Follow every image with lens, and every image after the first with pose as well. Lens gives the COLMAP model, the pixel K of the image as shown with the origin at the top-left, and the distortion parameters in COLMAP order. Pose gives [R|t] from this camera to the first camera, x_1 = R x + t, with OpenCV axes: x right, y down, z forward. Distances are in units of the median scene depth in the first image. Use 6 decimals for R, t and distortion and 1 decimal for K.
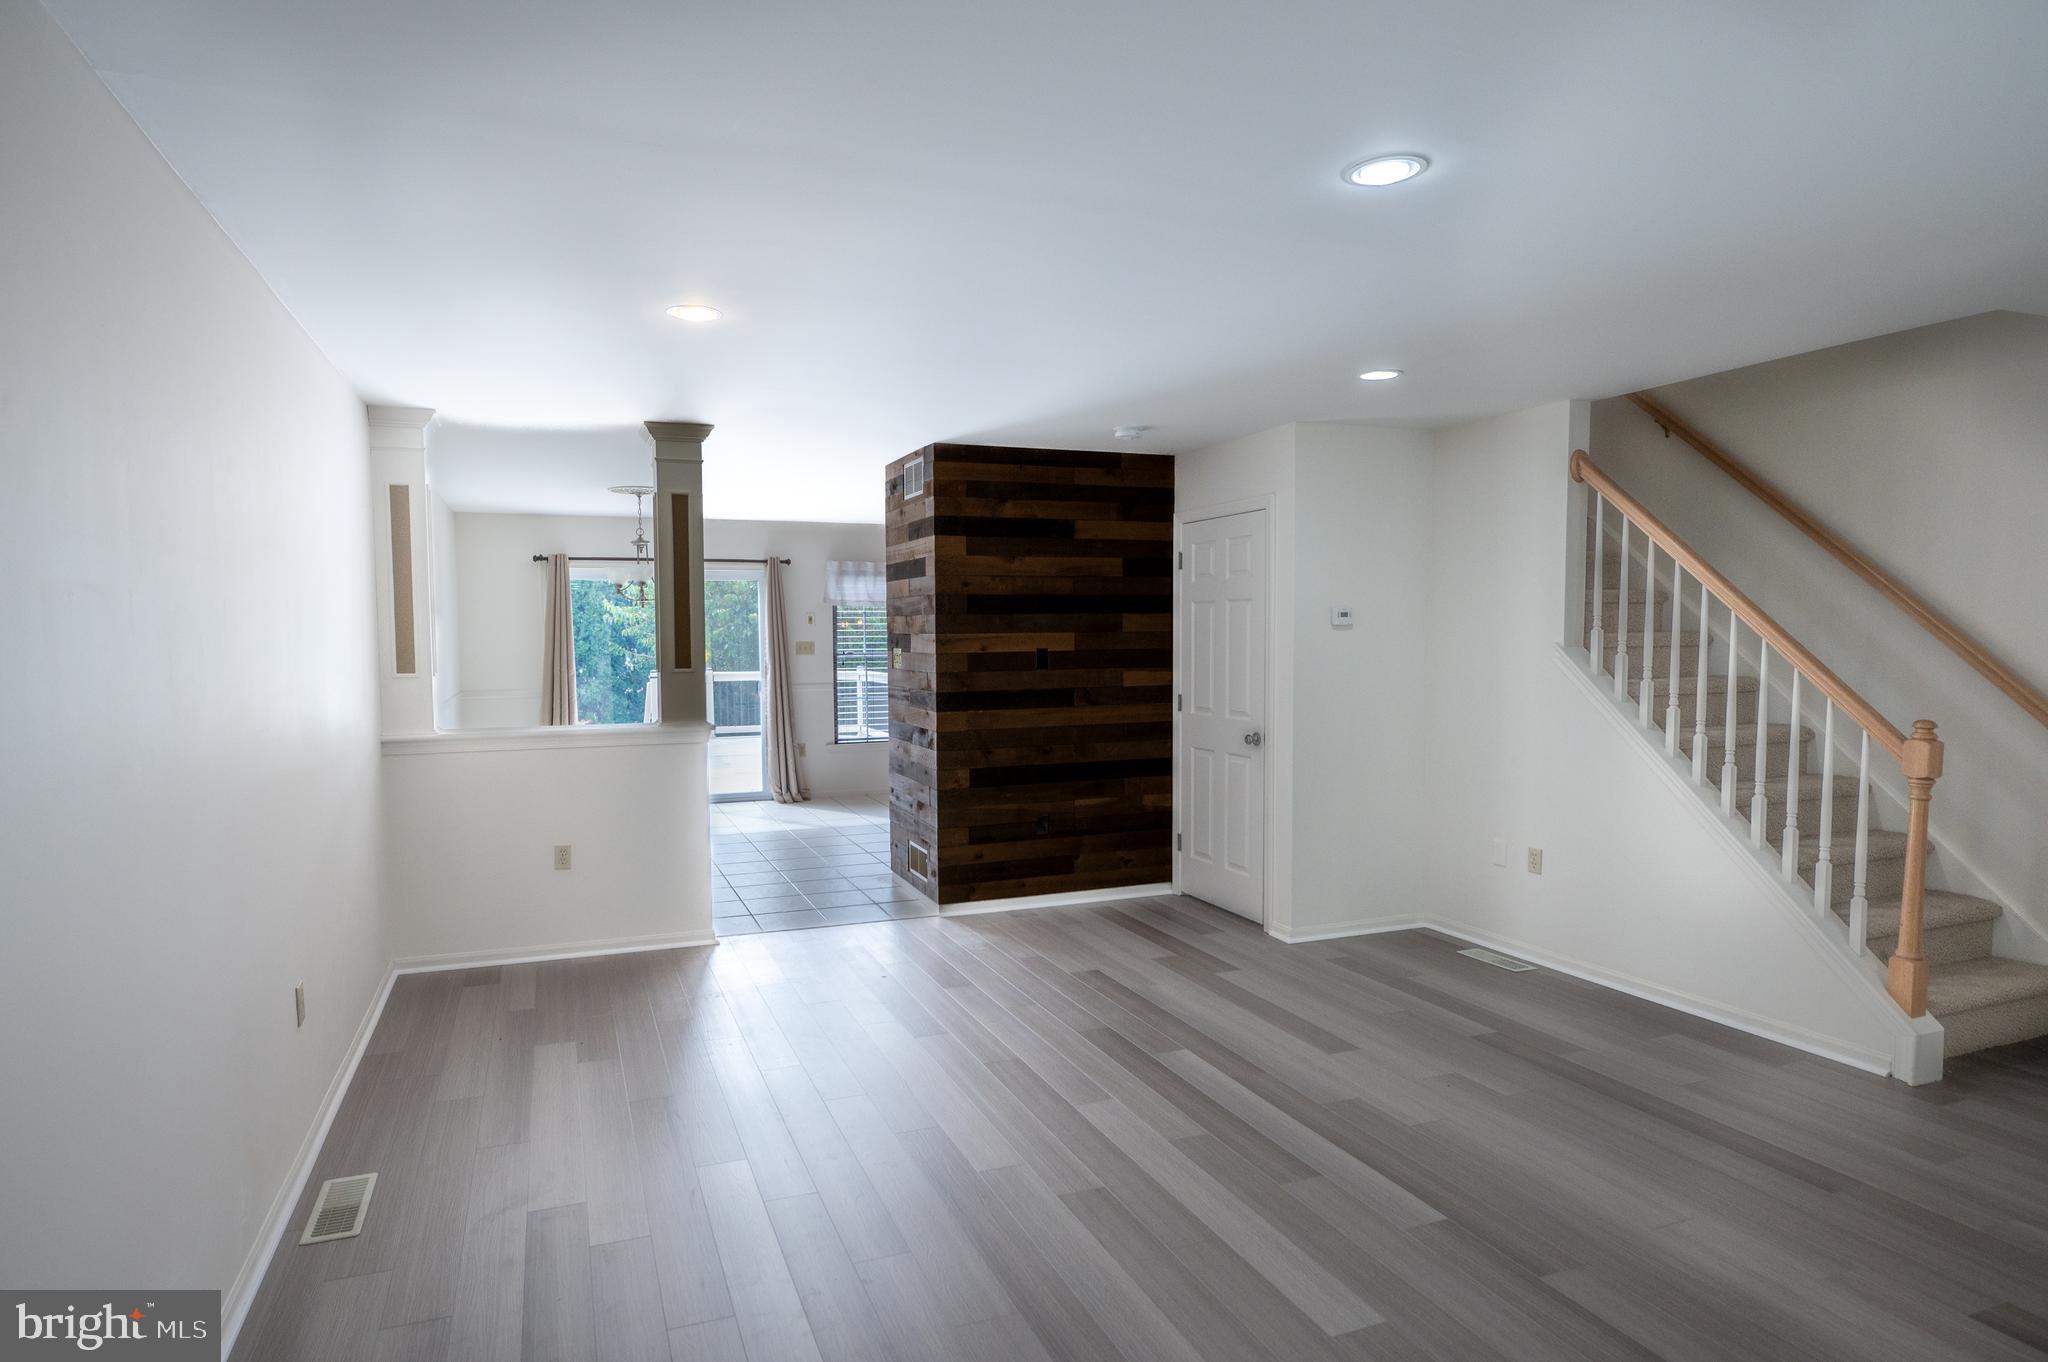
lens RADIAL K [[1172.8, 0, 1024.0], [0, 1172.8, 681.0], [0, 0, 1]] dist [-0.001518, -0.000379]
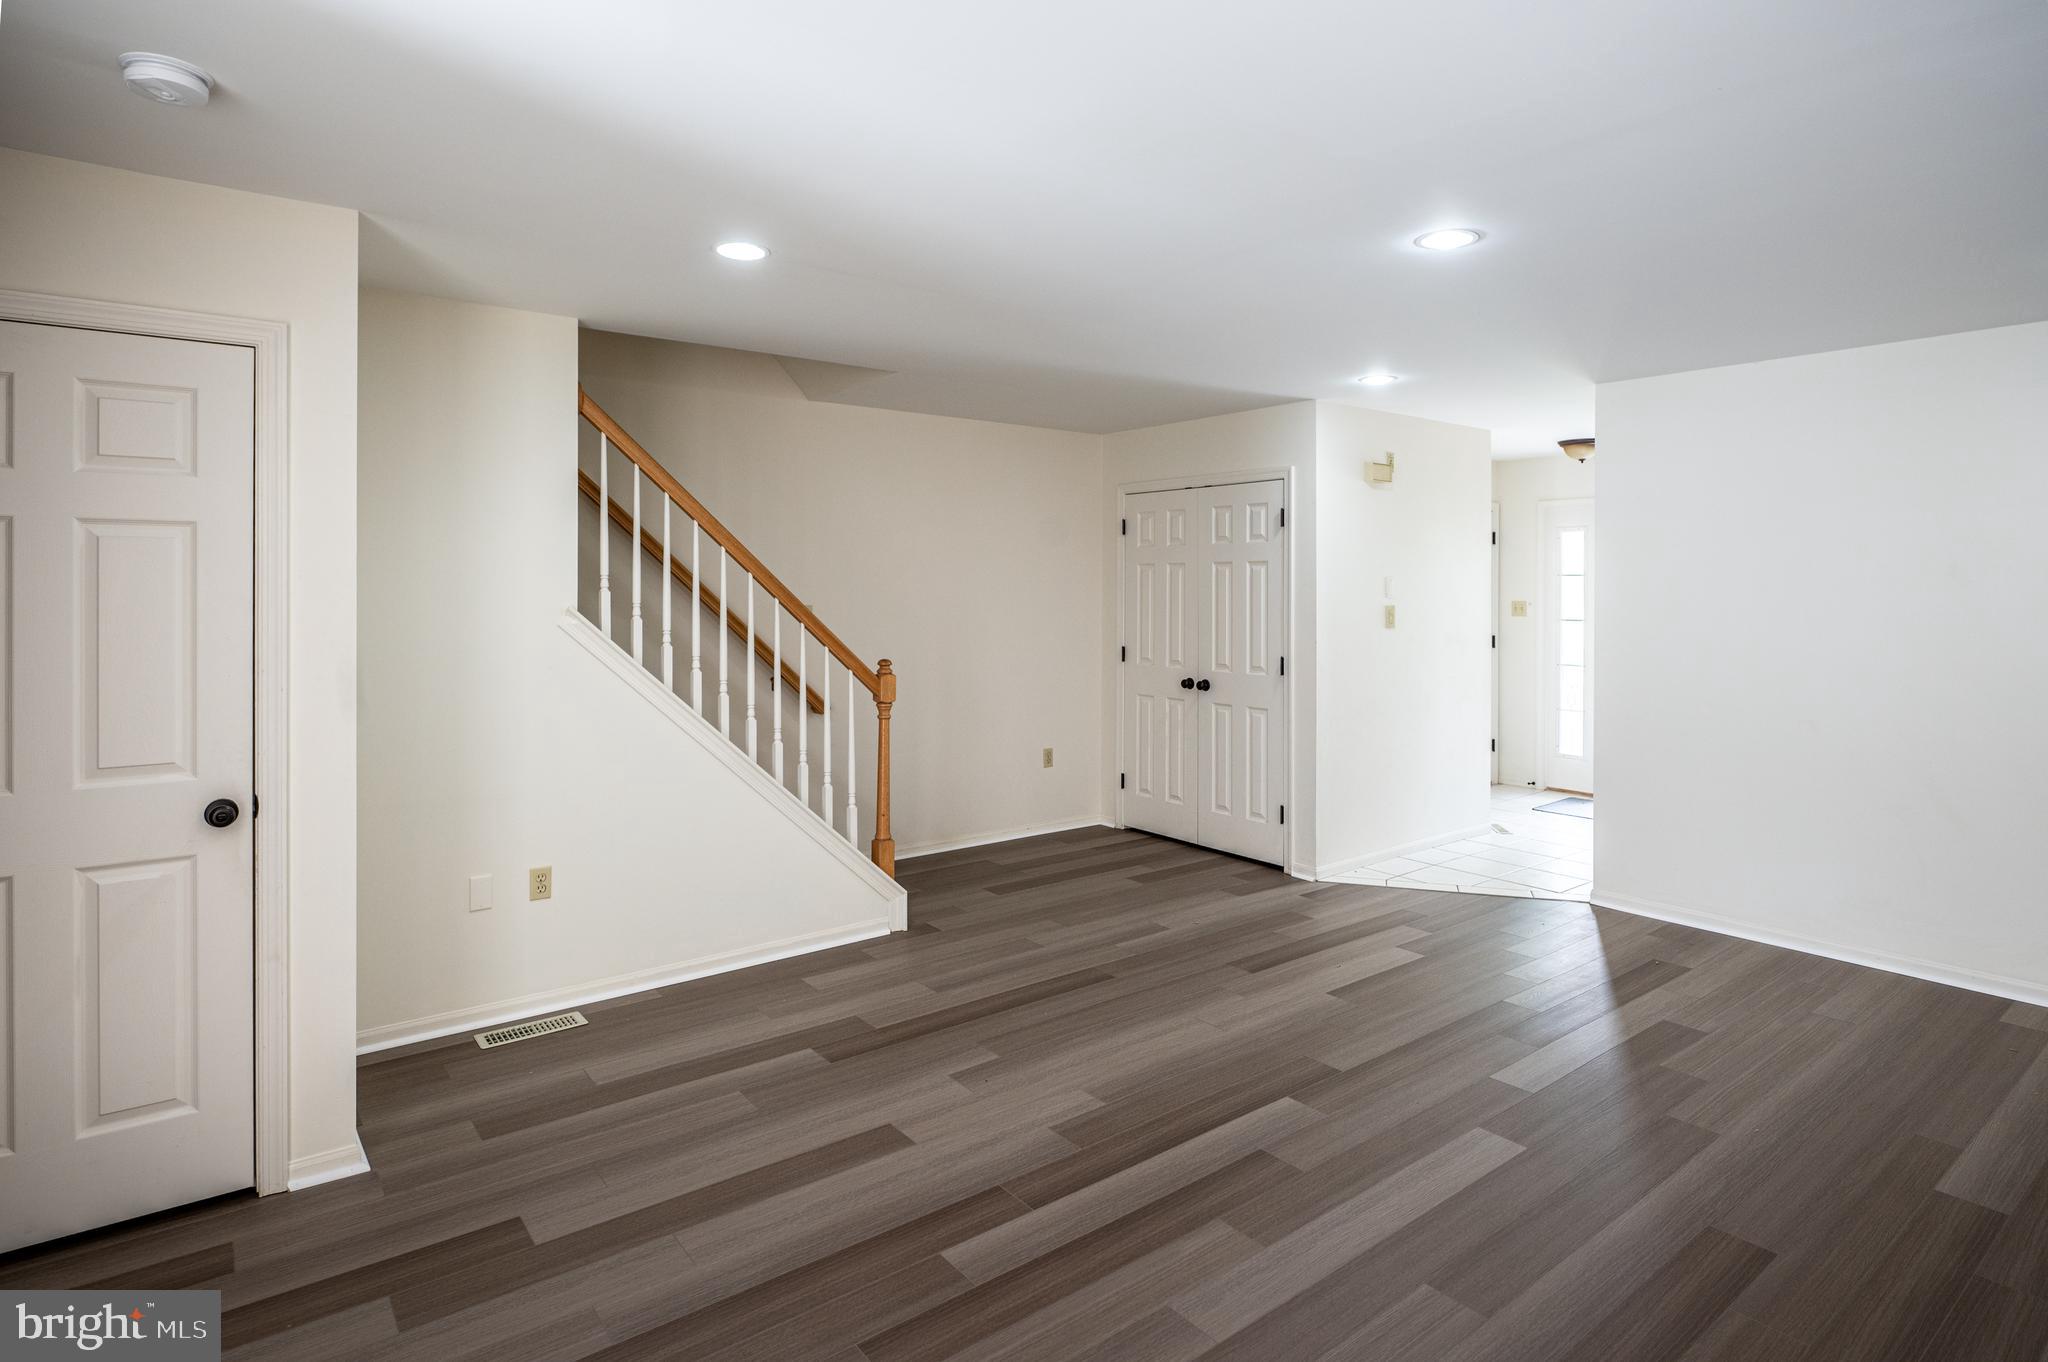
lens RADIAL K [[1063.3, 0, 1024.7], [0, 1063.3, 577.5], [0, 0, 1]] dist [-0.005018, -0.001316]
pose [[-0.267113, 0.014908, 0.963550, -0.353344], [0.034923, 0.999373, -0.005781, -0.037865], [-0.963032, 0.032106, -0.267466, 0.896241]]
